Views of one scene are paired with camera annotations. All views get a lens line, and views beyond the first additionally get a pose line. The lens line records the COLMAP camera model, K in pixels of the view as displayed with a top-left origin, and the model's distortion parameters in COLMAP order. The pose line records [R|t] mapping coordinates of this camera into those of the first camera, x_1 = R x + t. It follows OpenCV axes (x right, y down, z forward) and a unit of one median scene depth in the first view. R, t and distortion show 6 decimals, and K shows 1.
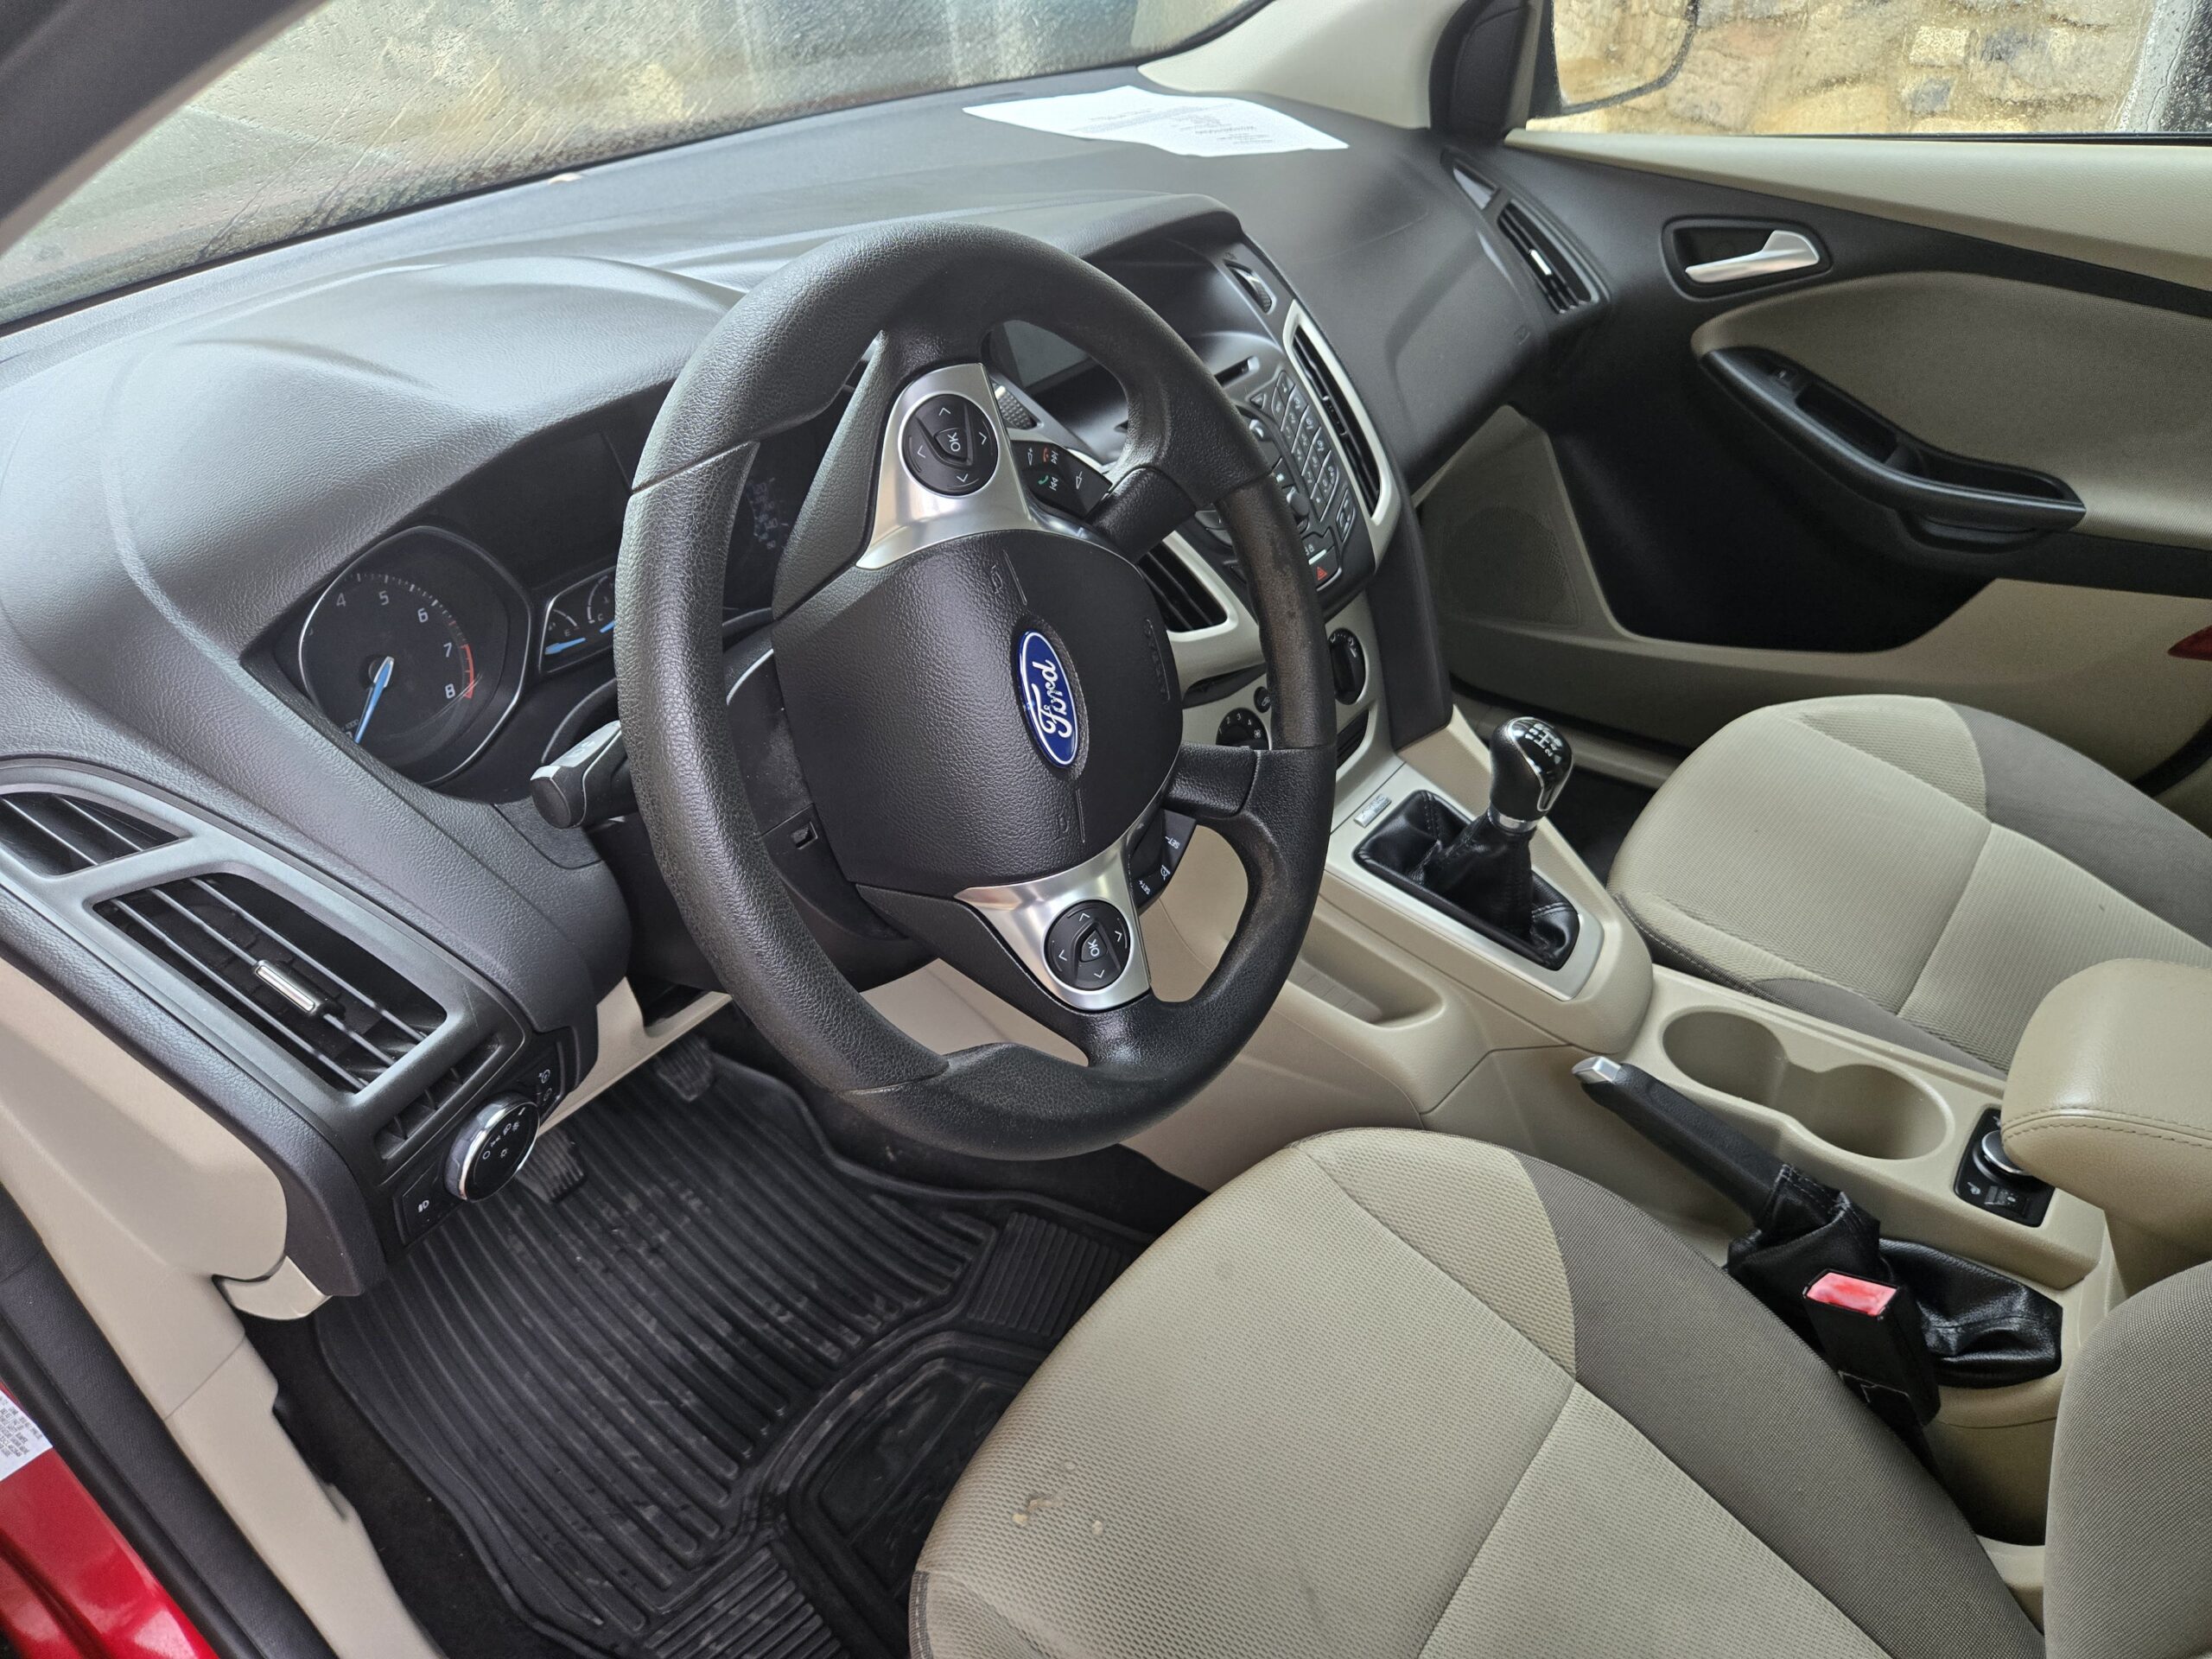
lens RADIAL K [[1474.8, 0, 1116.5], [0, 1474.8, 831.5], [0, 0, 1]] dist [0.070493, -0.065323]
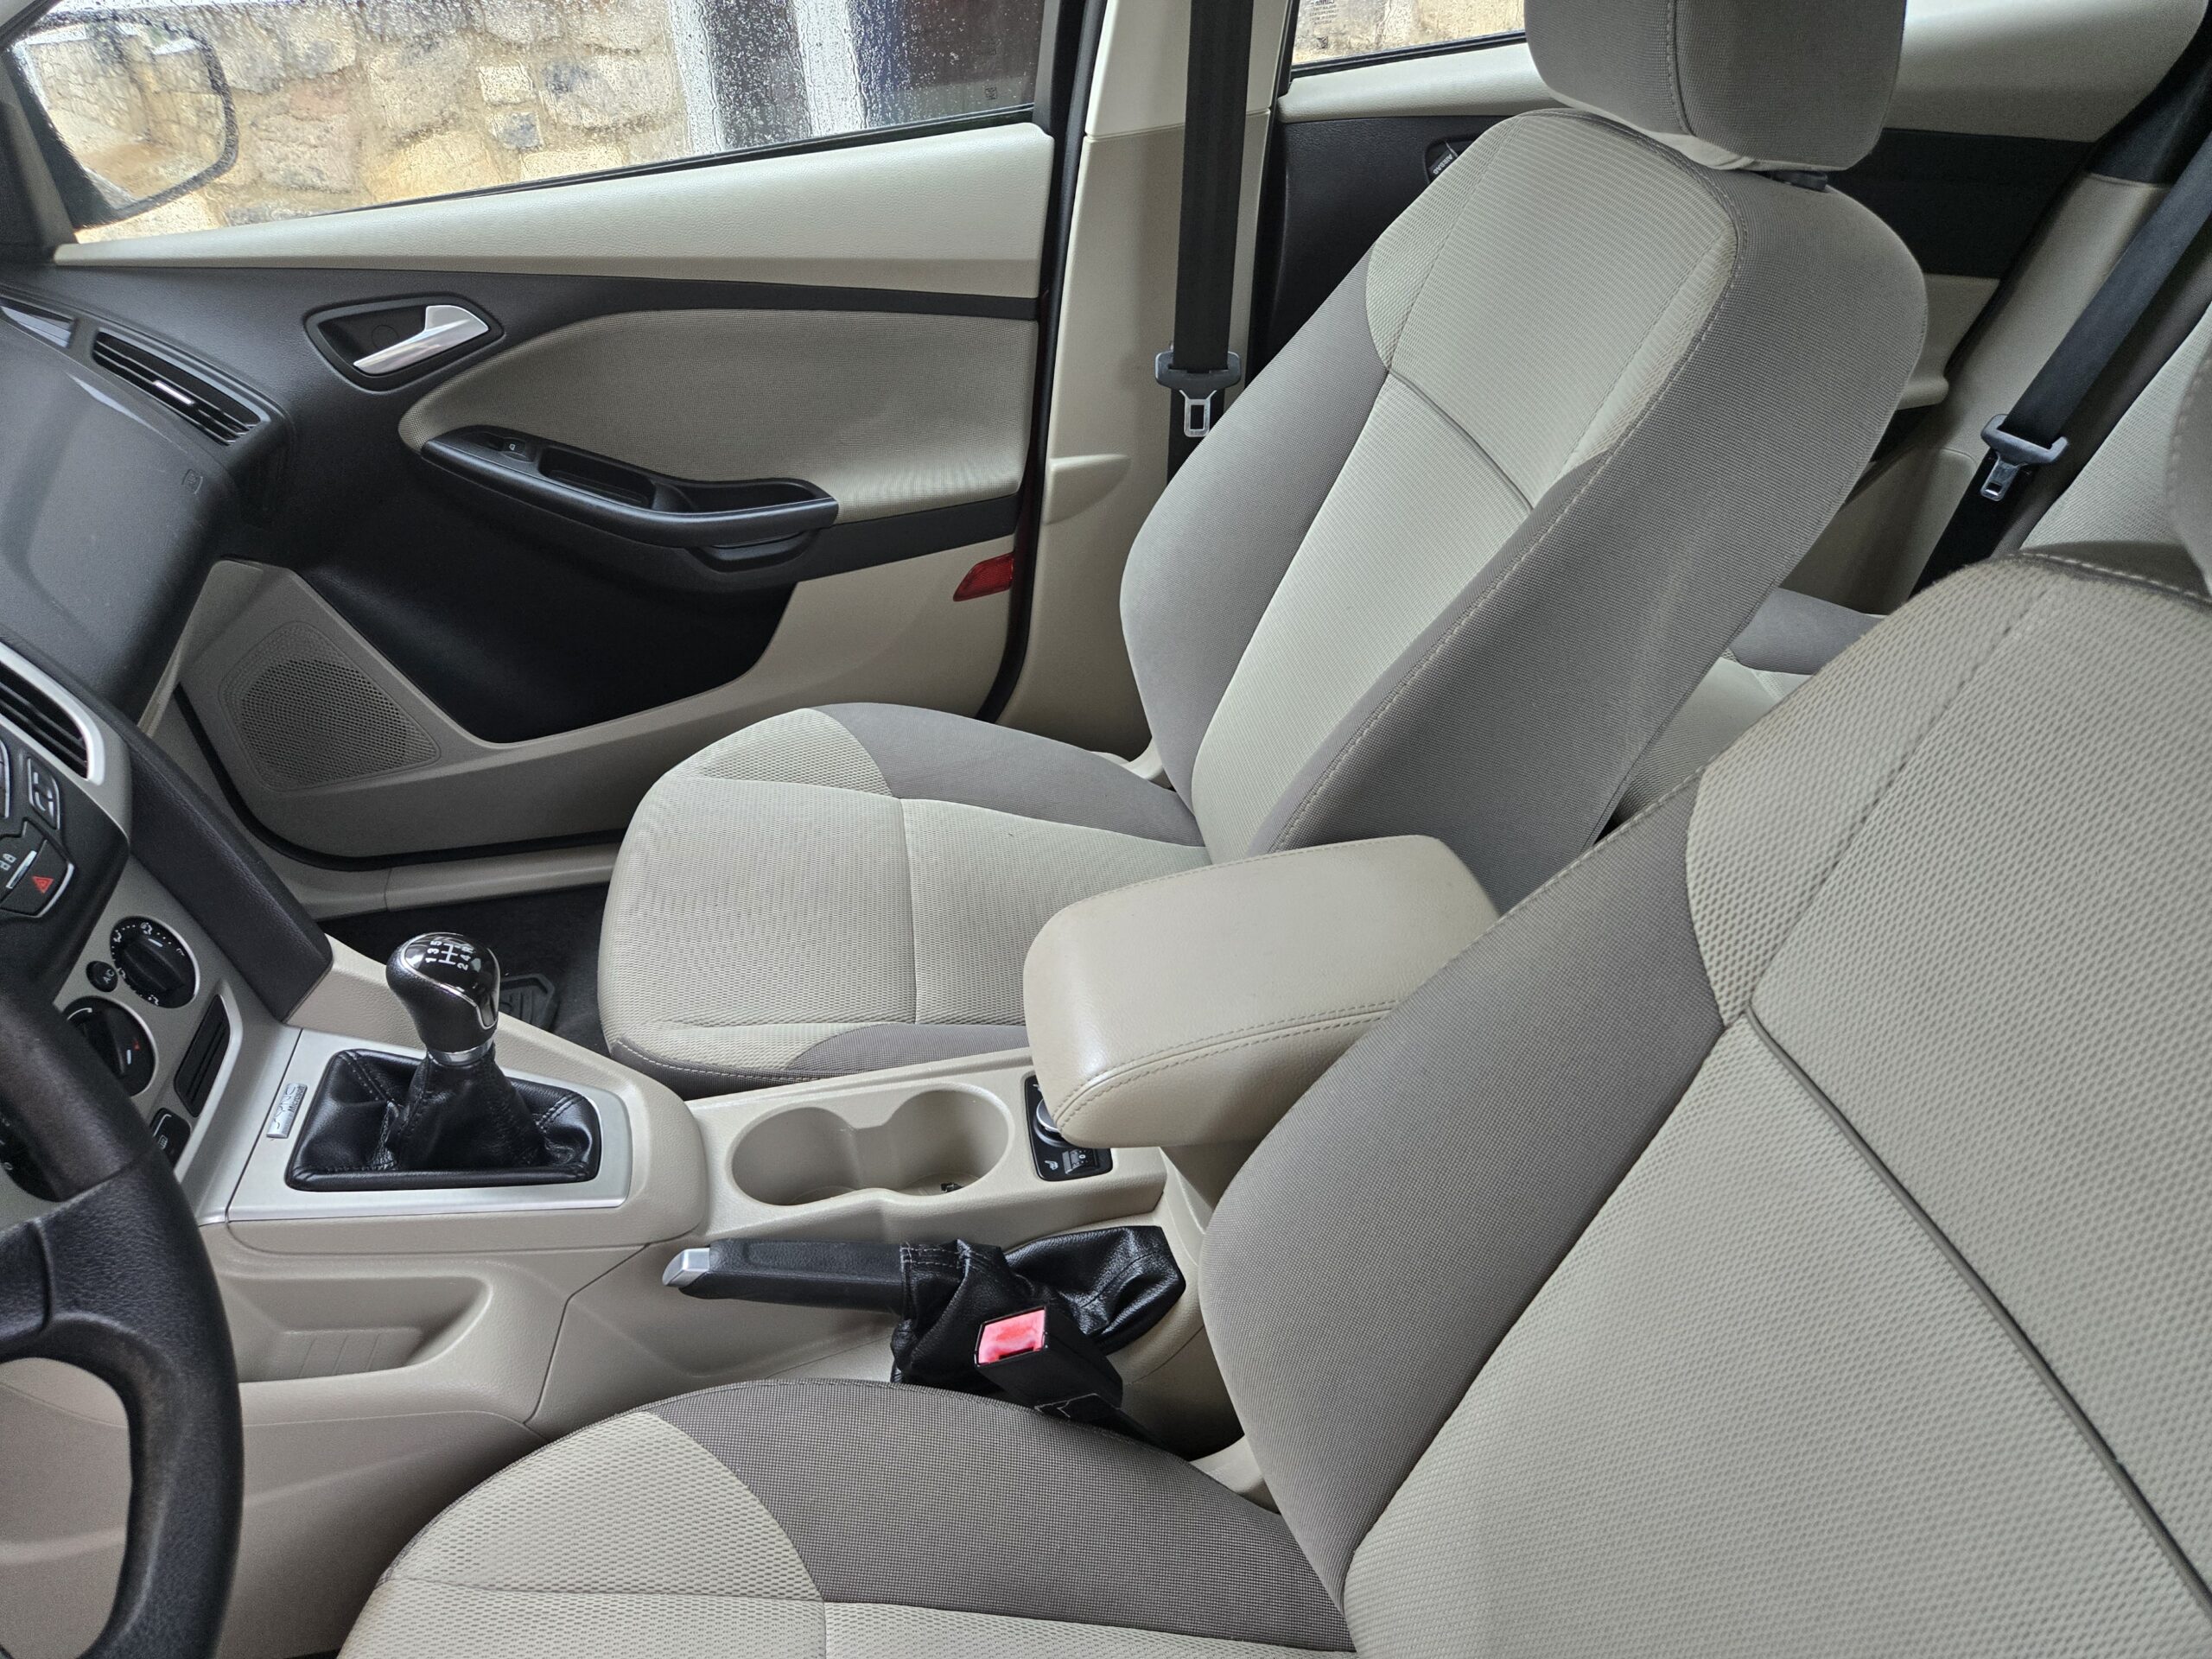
lens RADIAL K [[1457.0, 0, 1097.1], [0, 1457.0, 823.9], [0, 0, 1]] dist [0.078911, -0.061701]
pose [[0.698338, -0.412023, 0.585287, 0.079112], [0.426093, 0.896334, 0.122594, -0.066549], [-0.575125, 0.163775, 0.801505, 0.107086]]
